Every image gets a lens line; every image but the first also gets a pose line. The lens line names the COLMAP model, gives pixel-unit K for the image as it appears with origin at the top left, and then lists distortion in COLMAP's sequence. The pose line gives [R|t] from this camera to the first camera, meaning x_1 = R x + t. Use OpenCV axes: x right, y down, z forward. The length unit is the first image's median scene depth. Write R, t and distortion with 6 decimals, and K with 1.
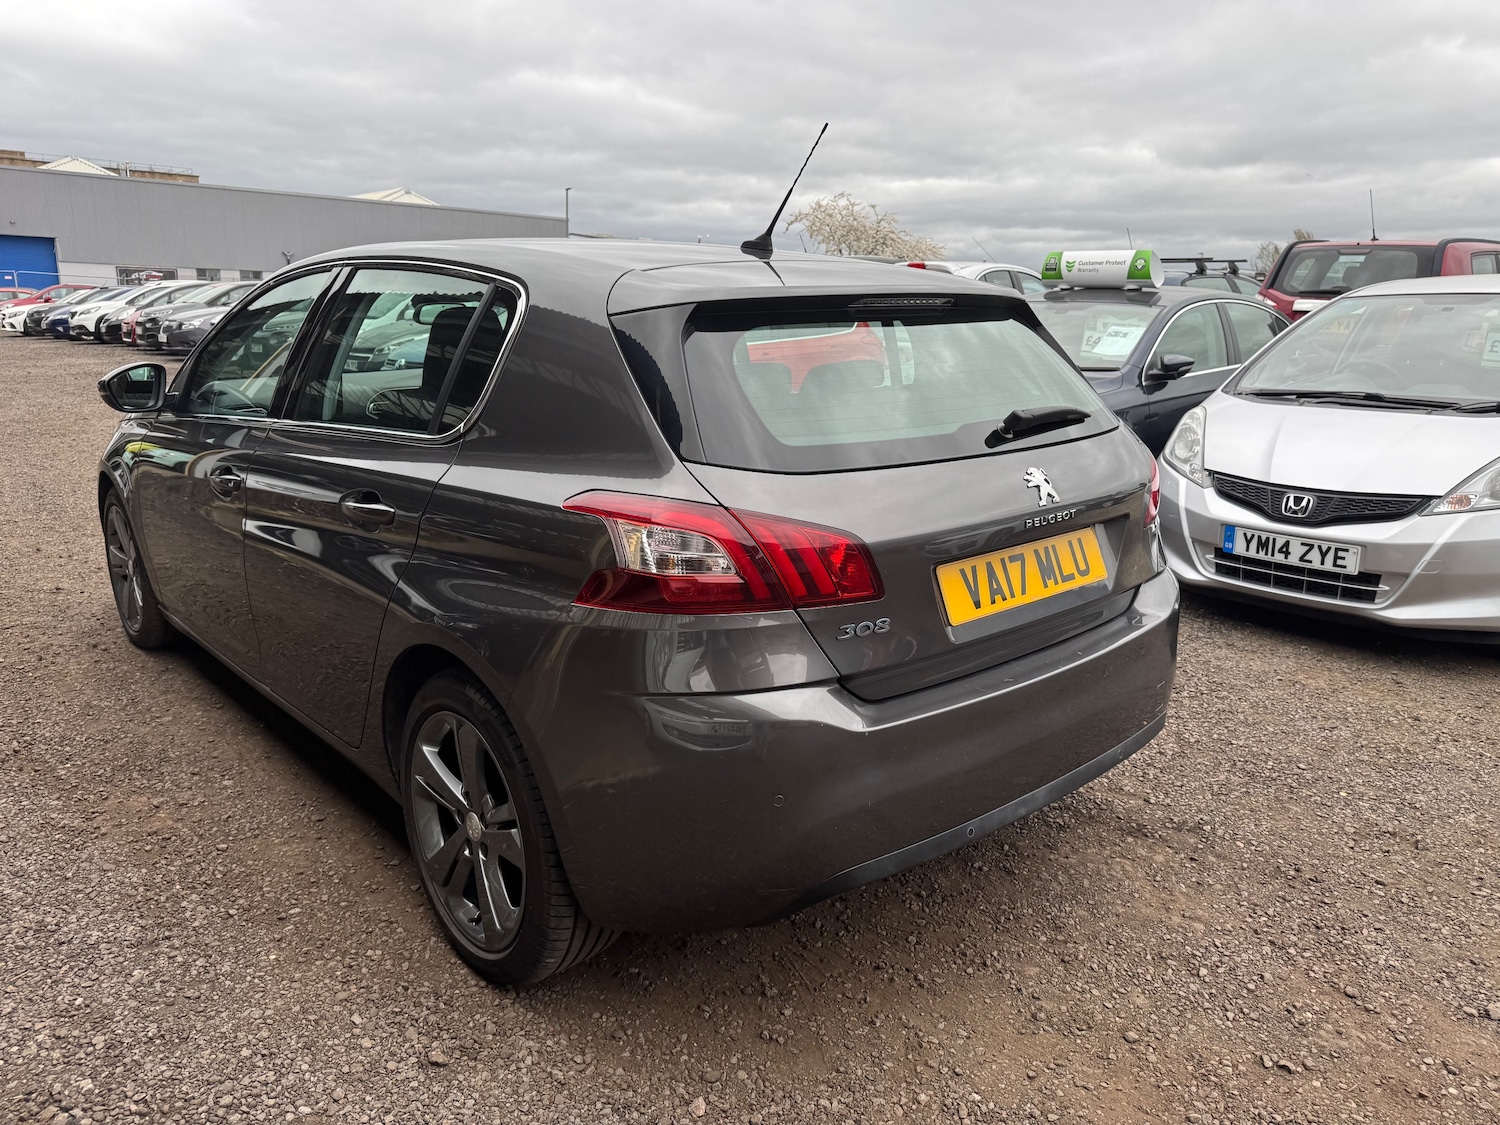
lens RADIAL K [[1096.2, 0, 785.3], [0, 1096.2, 567.0], [0, 0, 1]] dist [0.003509, -0.009535]
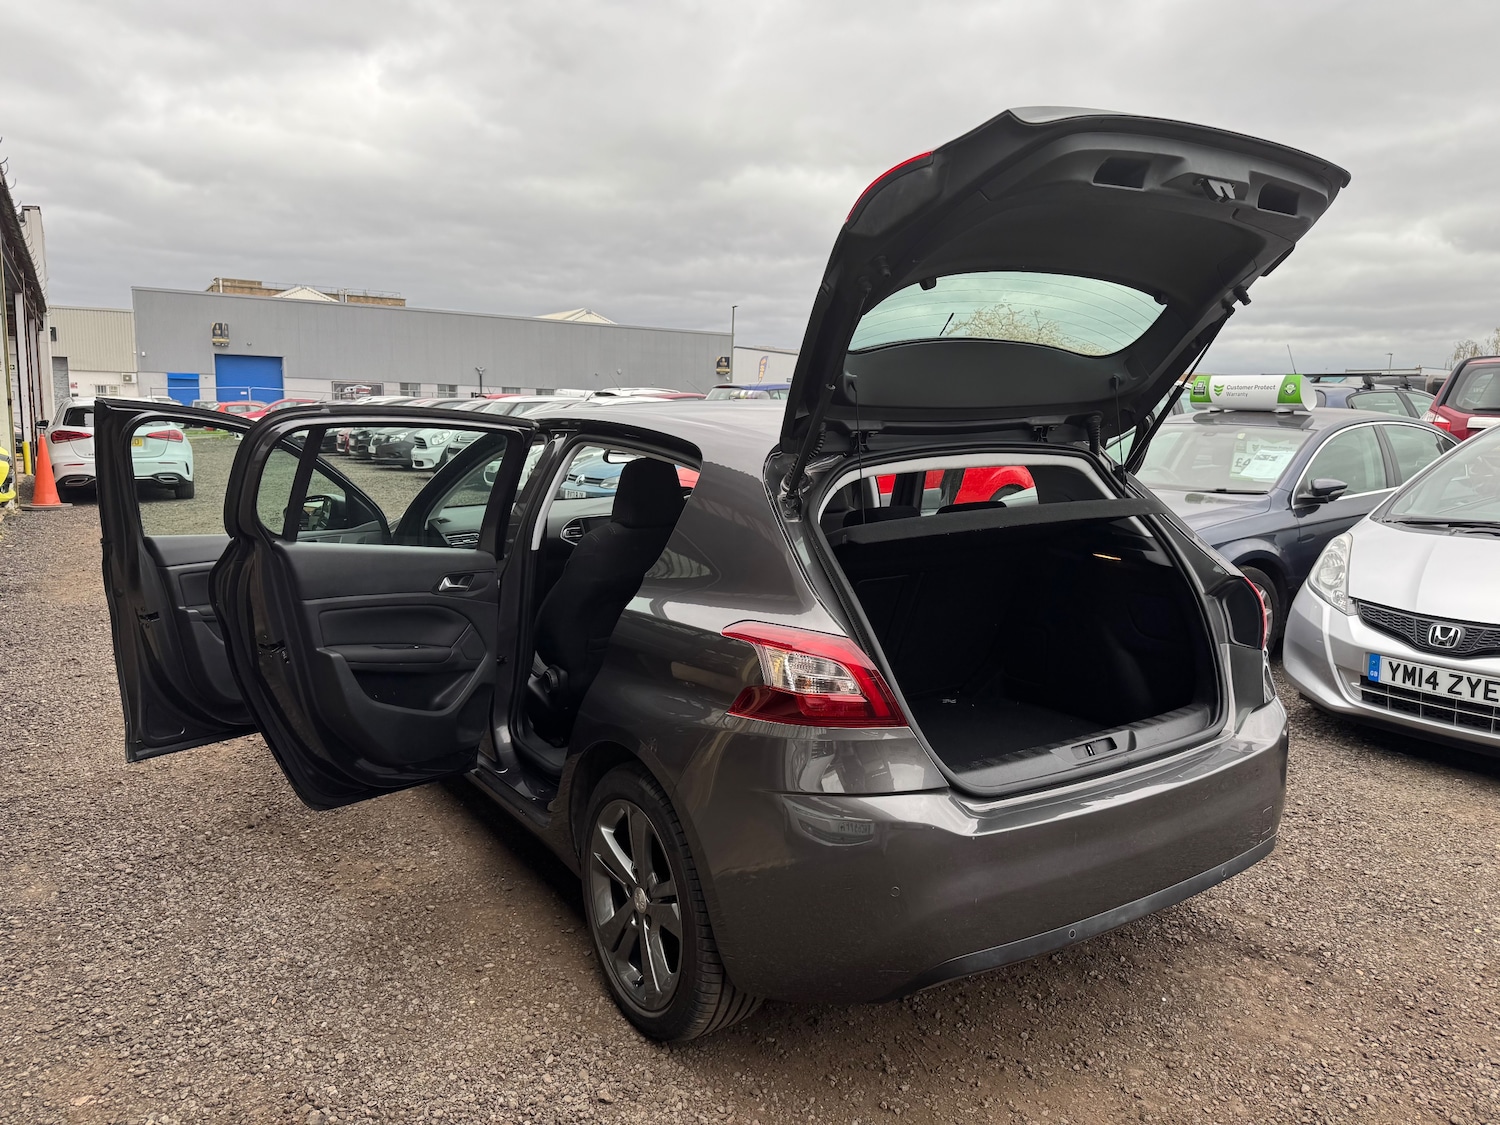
lens RADIAL K [[1093.5, 0, 755.0], [0, 1093.5, 572.8], [0, 0, 1]] dist [-0.002396, -0.002972]
pose [[0.985717, 0.016183, -0.167629, 0.024471], [-0.030968, 0.995817, -0.085967, -0.014895], [0.165536, 0.089930, 0.982095, -0.141089]]
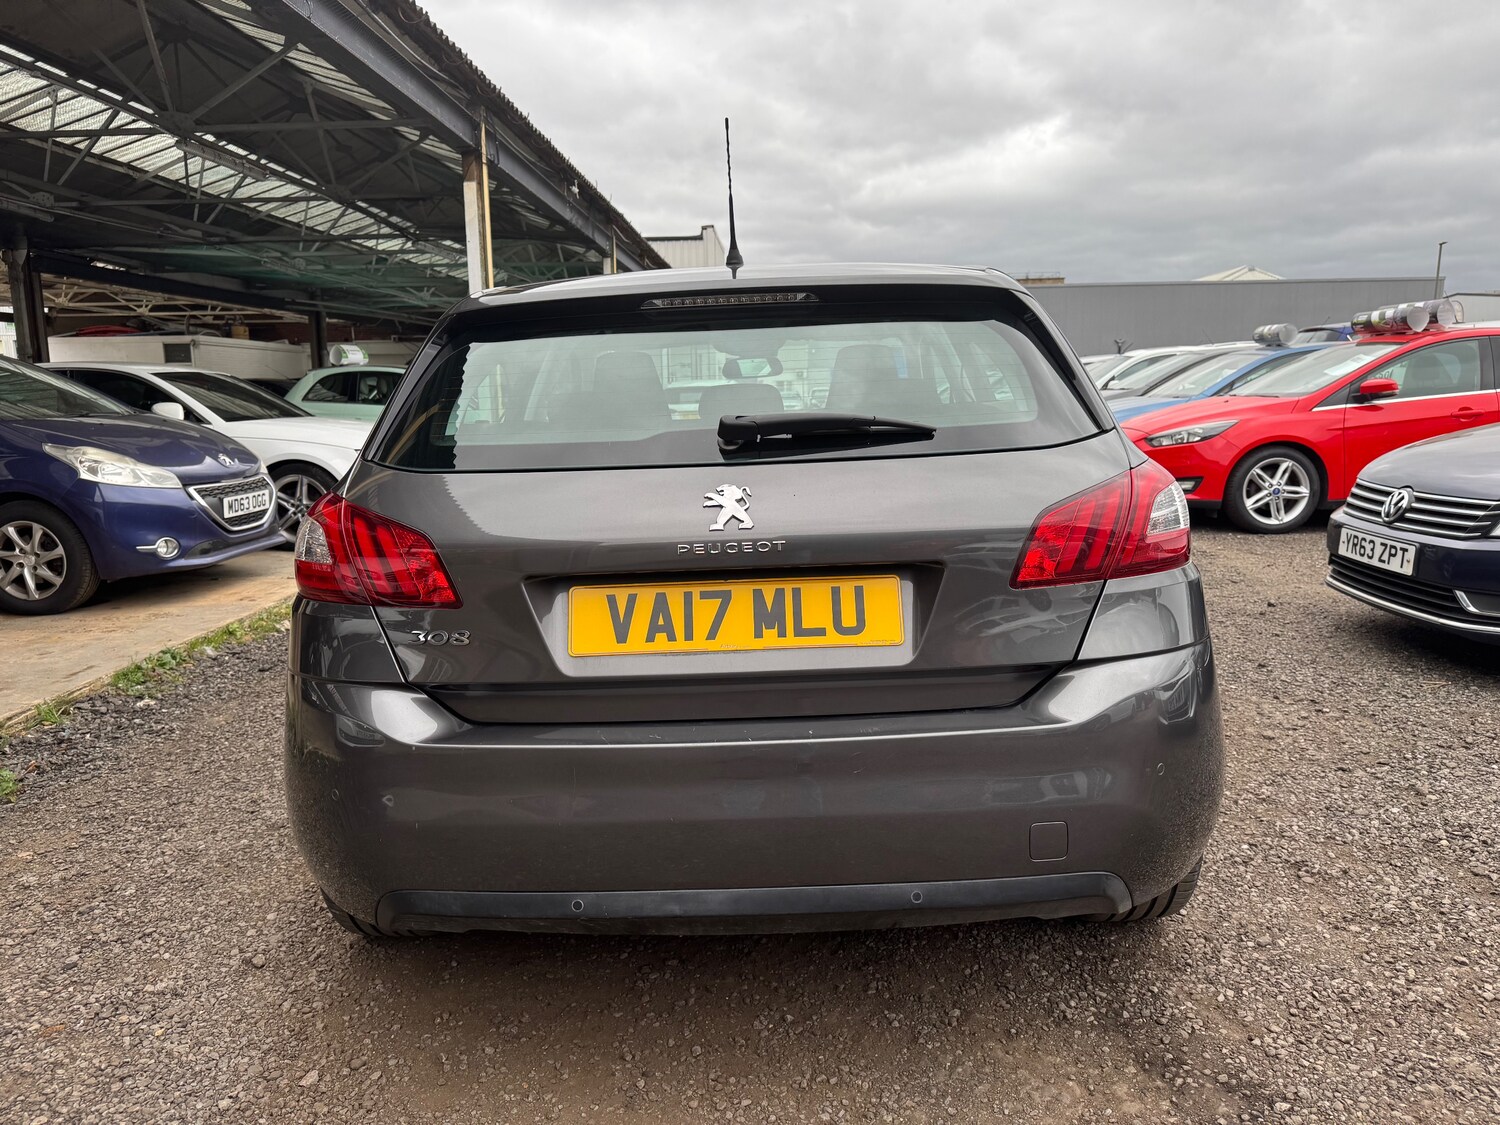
lens RADIAL K [[1081.2, 0, 747.6], [0, 1081.2, 564.0], [0, 0, 1]] dist [0.029656, -0.039632]
pose [[0.716899, 0.070381, -0.693615, 0.633745], [-0.129518, 0.991018, -0.033306, -0.005844], [0.685041, 0.113713, 0.719575, 0.351427]]
